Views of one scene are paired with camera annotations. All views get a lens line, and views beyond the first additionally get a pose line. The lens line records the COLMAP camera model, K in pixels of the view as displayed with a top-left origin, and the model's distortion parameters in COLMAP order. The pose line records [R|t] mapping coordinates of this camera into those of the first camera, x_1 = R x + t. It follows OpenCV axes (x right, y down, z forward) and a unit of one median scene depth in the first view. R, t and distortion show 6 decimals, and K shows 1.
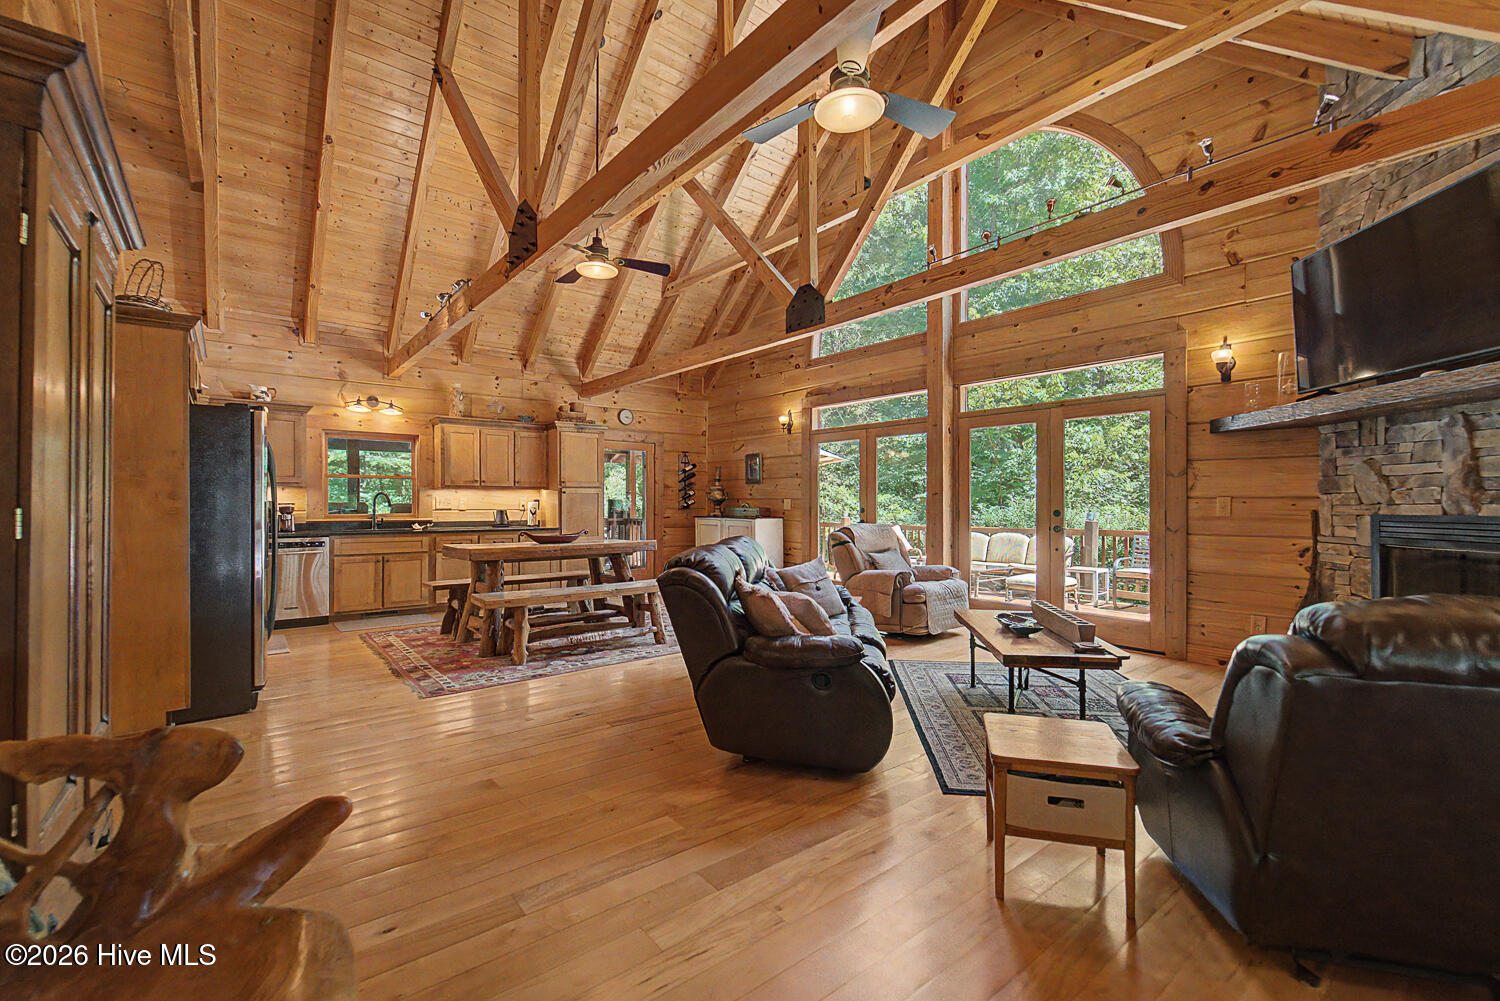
lens RADIAL K [[620.9, 0, 750.0], [0, 620.9, 504.0], [0, 0, 1]] dist [-0.002137, -0.000497]
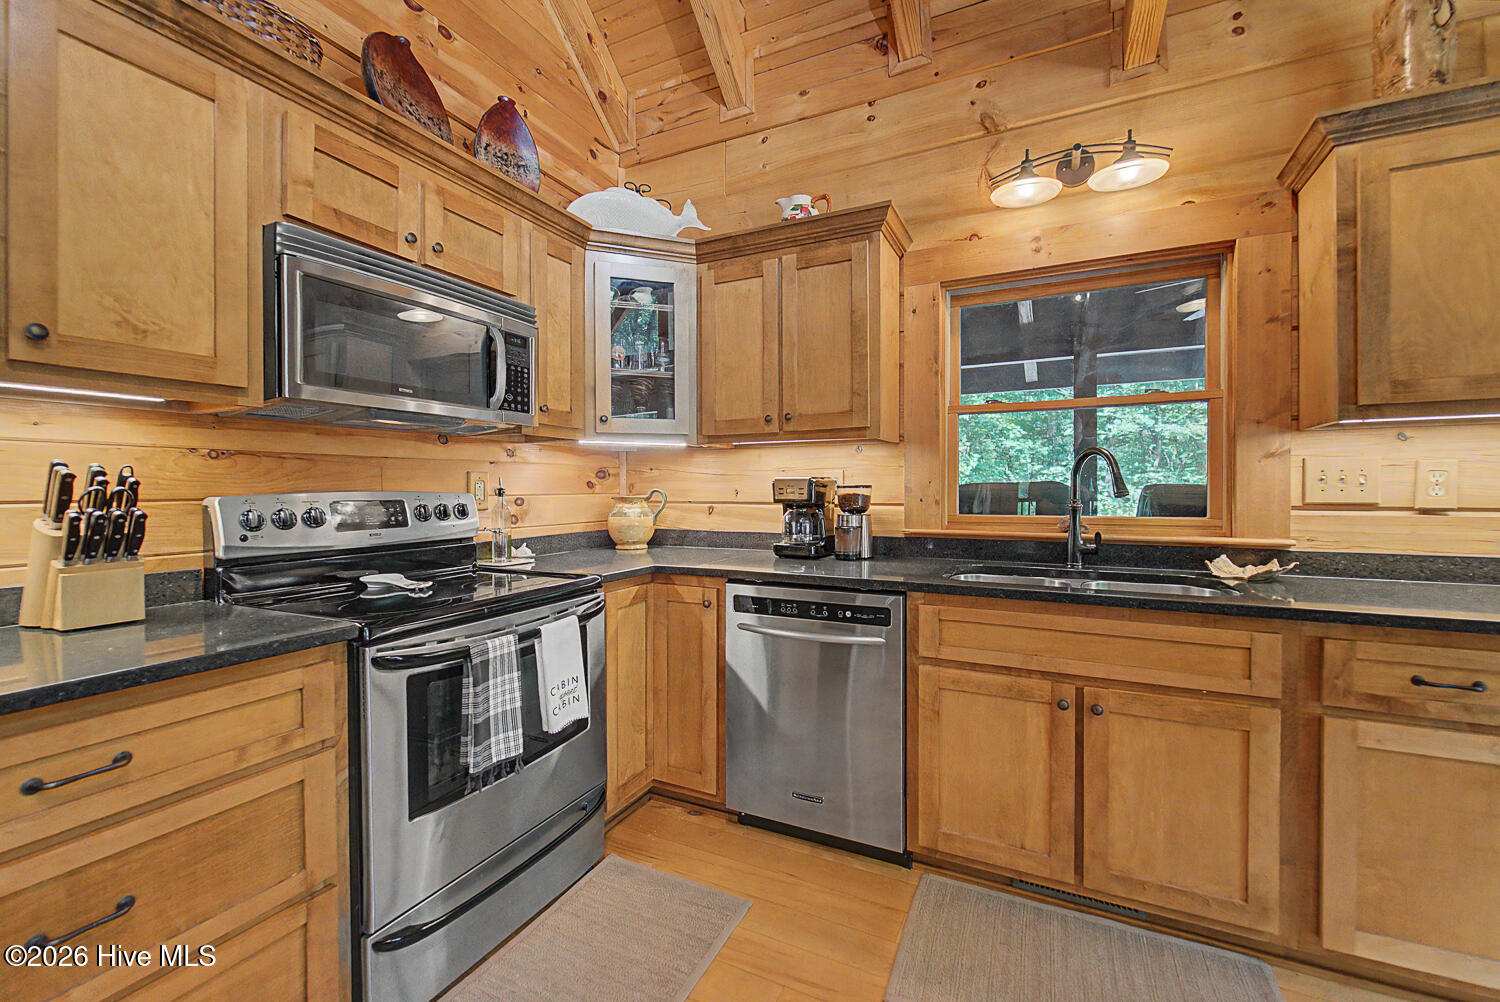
lens RADIAL K [[620.9, 0, 747.1], [0, 620.9, 495.2], [0, 0, 1]] dist [-0.002137, -0.000497]
pose [[0.403731, 0.009186, -0.914832, -0.361274], [0.003576, 0.999926, 0.011618, 0.000202], [0.914871, -0.007962, 0.403668, 0.675695]]
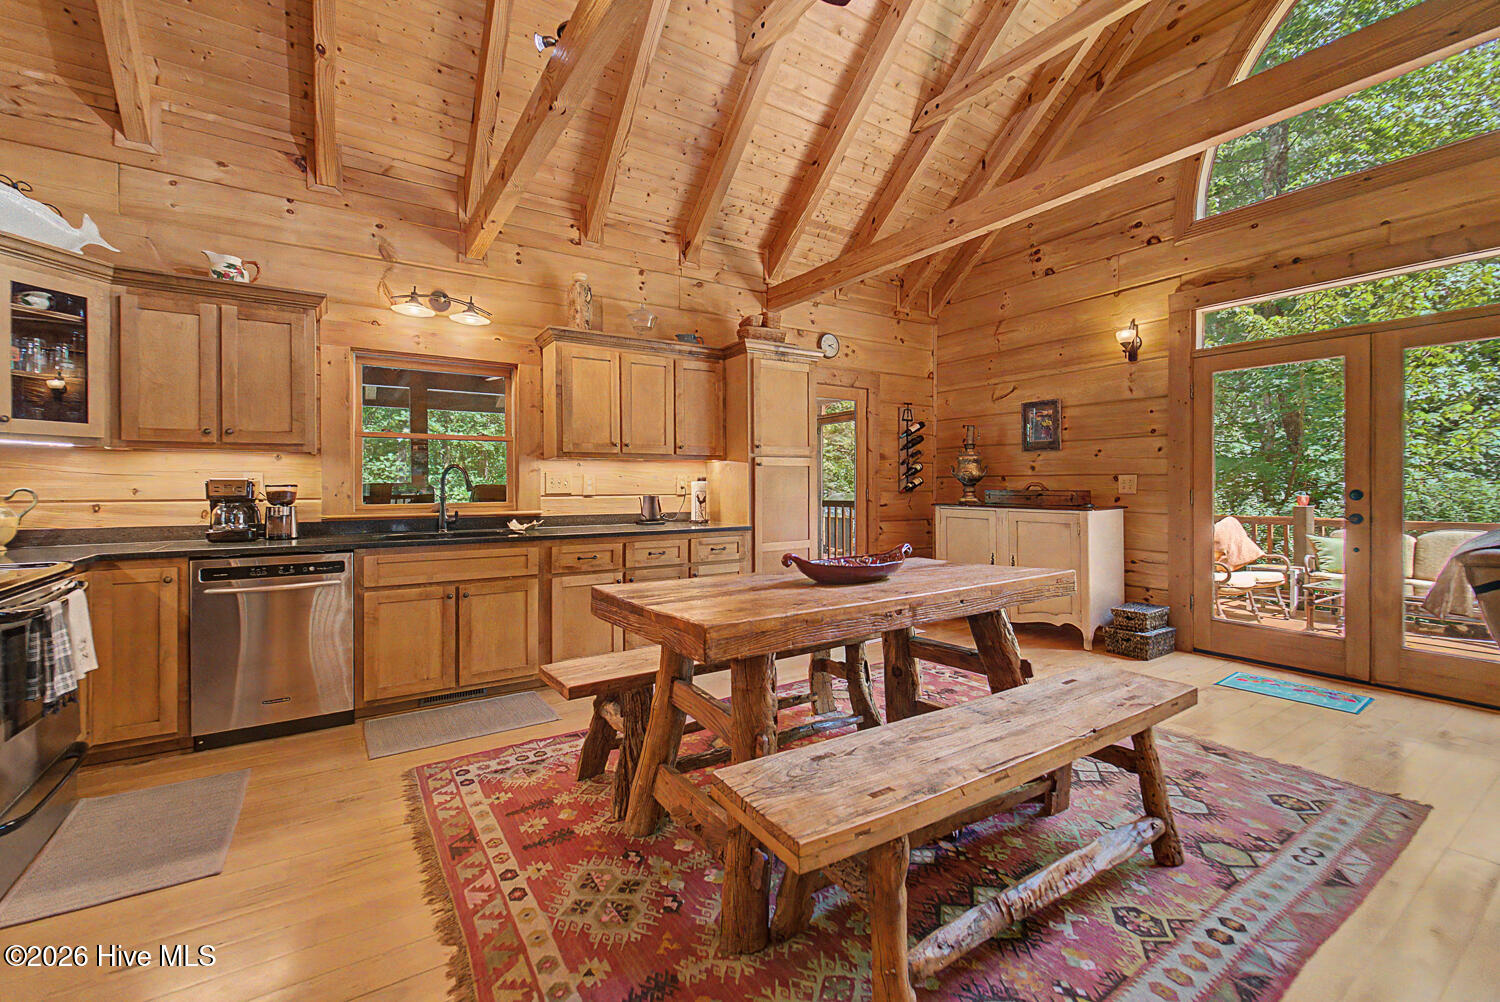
lens RADIAL K [[620.9, 0, 753.3], [0, 620.9, 486.5], [0, 0, 1]] dist [-0.002137, -0.000497]
pose [[0.994507, -0.002813, -0.104631, -0.256719], [0.003085, 0.999992, 0.002438, 0.000283], [0.104623, -0.002748, 0.994508, 0.450782]]
